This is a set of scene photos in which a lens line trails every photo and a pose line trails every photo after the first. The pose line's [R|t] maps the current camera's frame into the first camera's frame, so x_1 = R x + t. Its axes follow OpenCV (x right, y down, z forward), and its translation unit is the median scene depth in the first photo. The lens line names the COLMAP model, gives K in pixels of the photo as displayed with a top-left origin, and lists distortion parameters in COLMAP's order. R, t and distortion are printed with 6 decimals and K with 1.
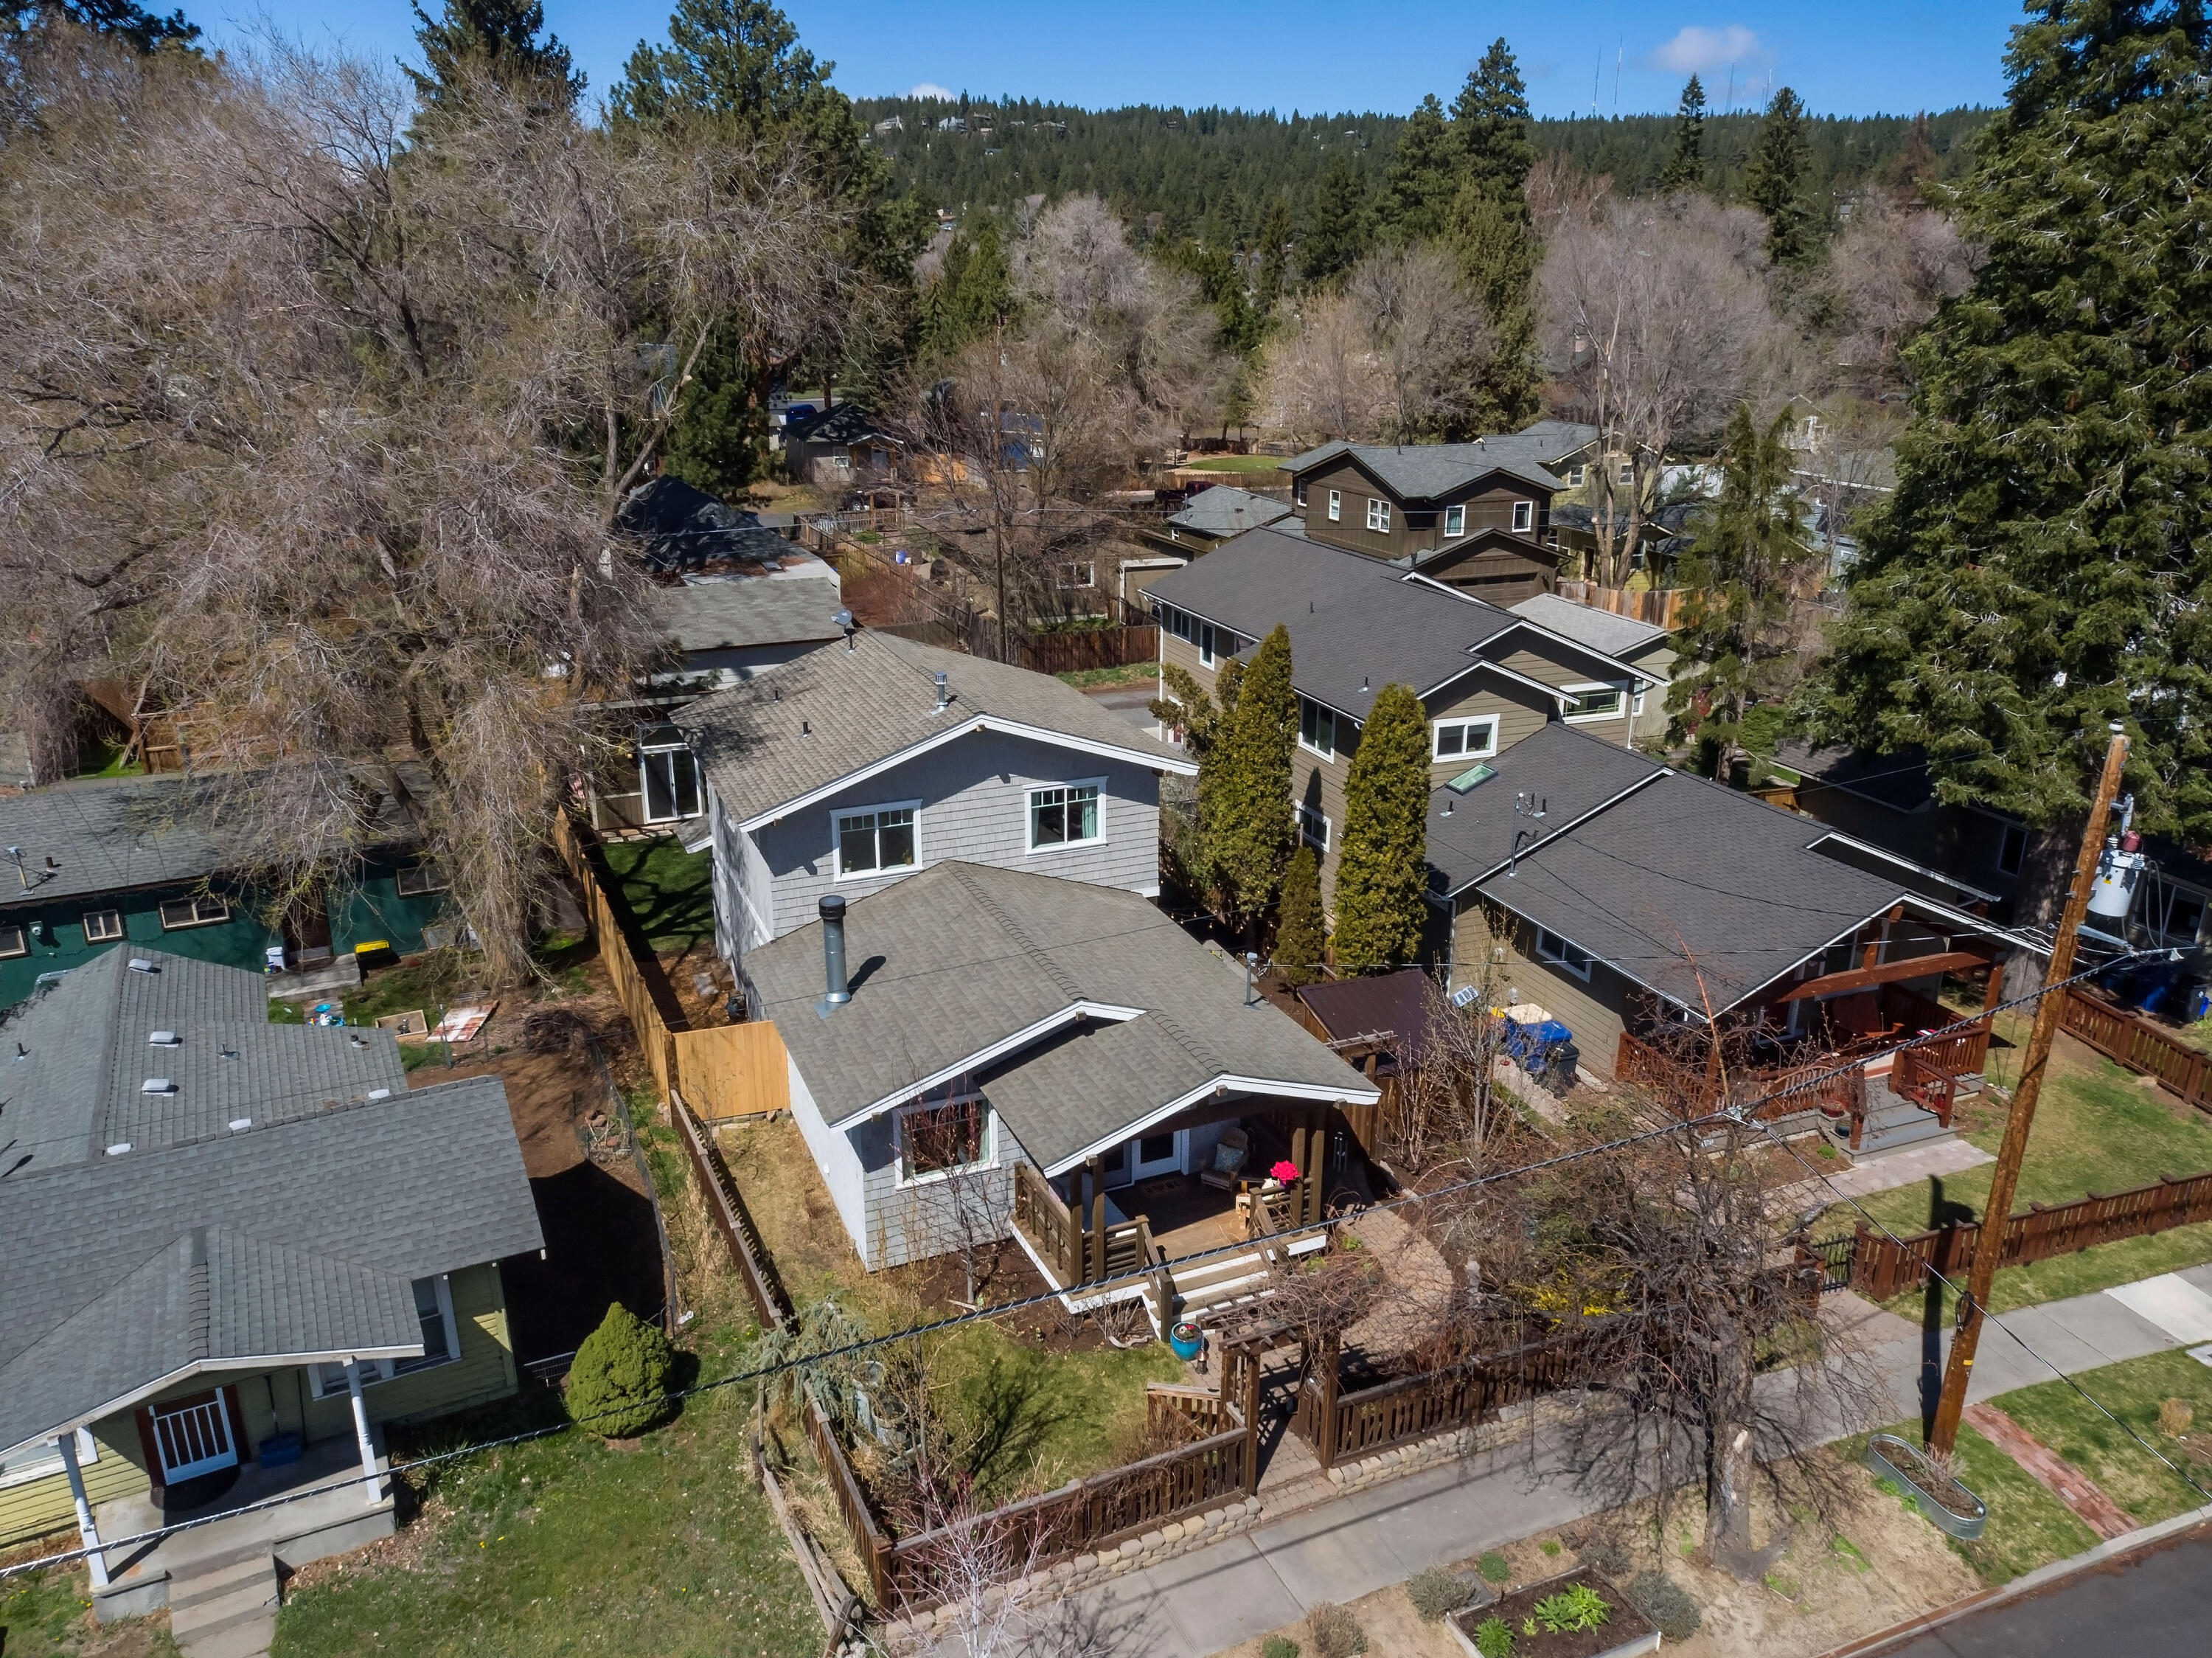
lens RADIAL K [[1586.8, 0, 1020.1], [0, 1586.8, 911.2], [0, 0, 1]] dist [0.001762, -0.001074]
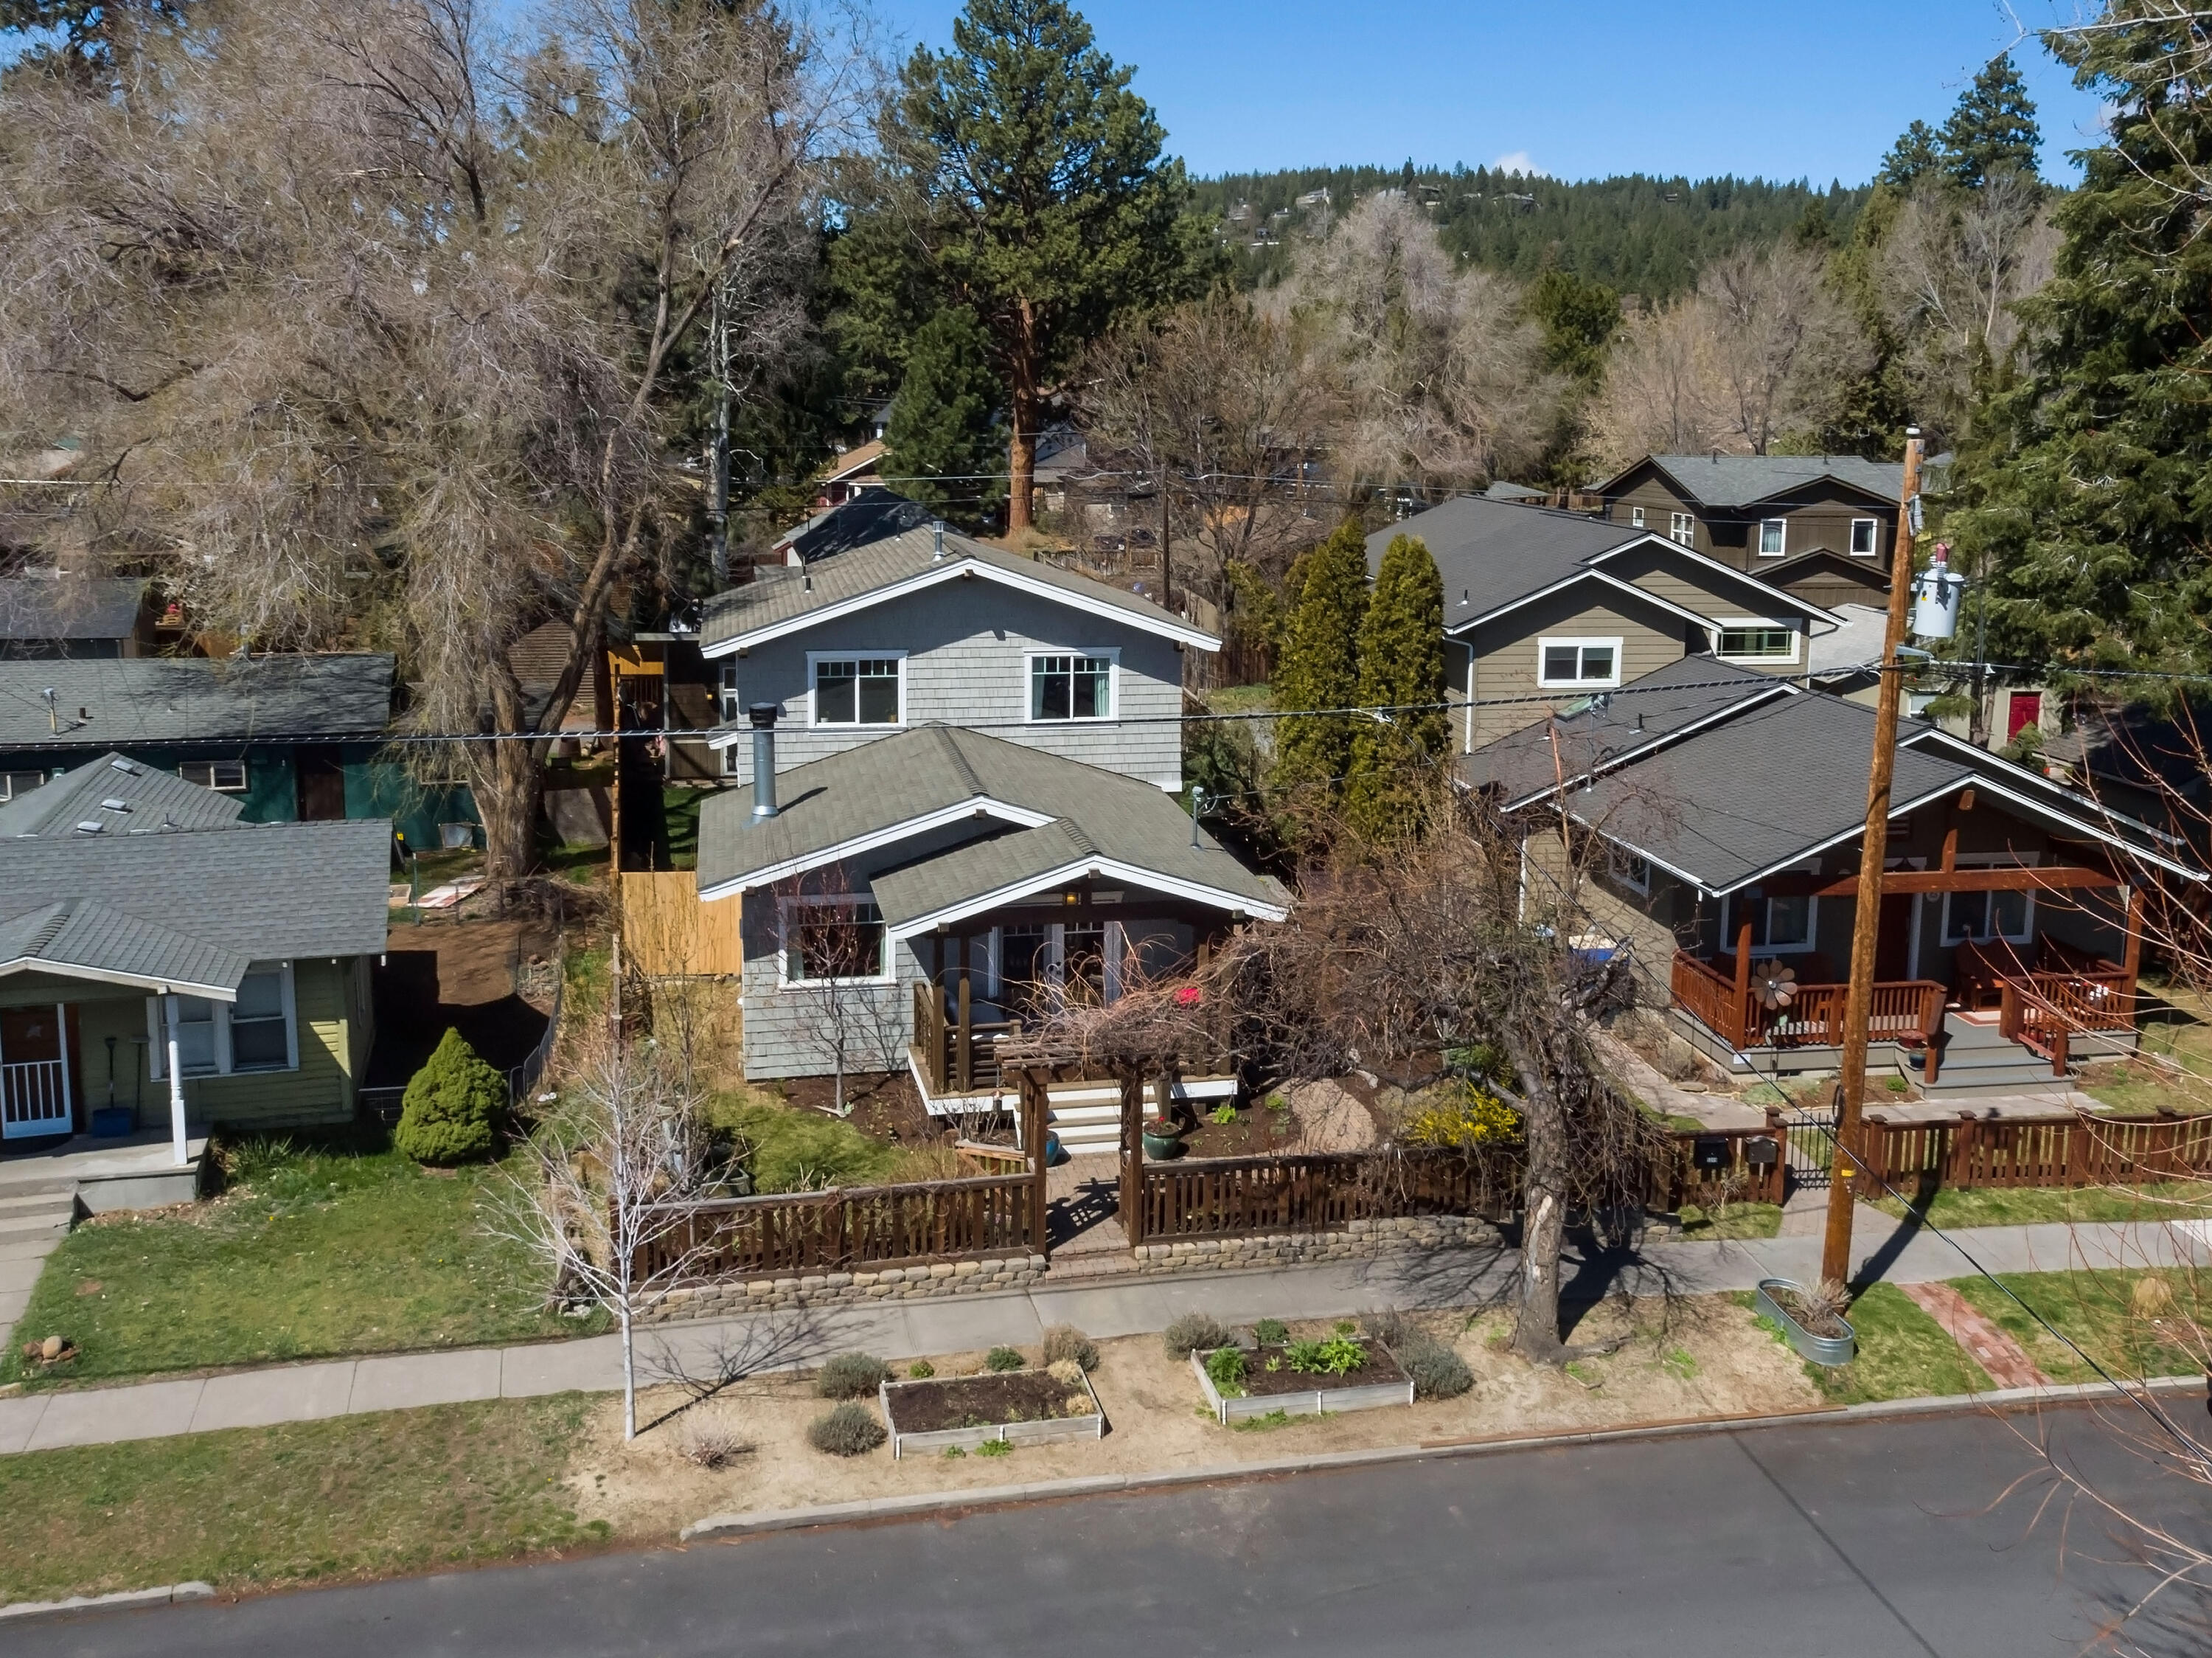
lens RADIAL K [[2138.8, 0, 1106.0], [0, 2138.8, 829.0], [0, 0, 1]] dist [0.006879, -0.014048]
pose [[0.982017, 0.051364, -0.181671, 0.265968], [-0.083997, 0.980659, -0.176783, 0.227658], [0.169077, 0.188864, 0.967338, -0.170884]]
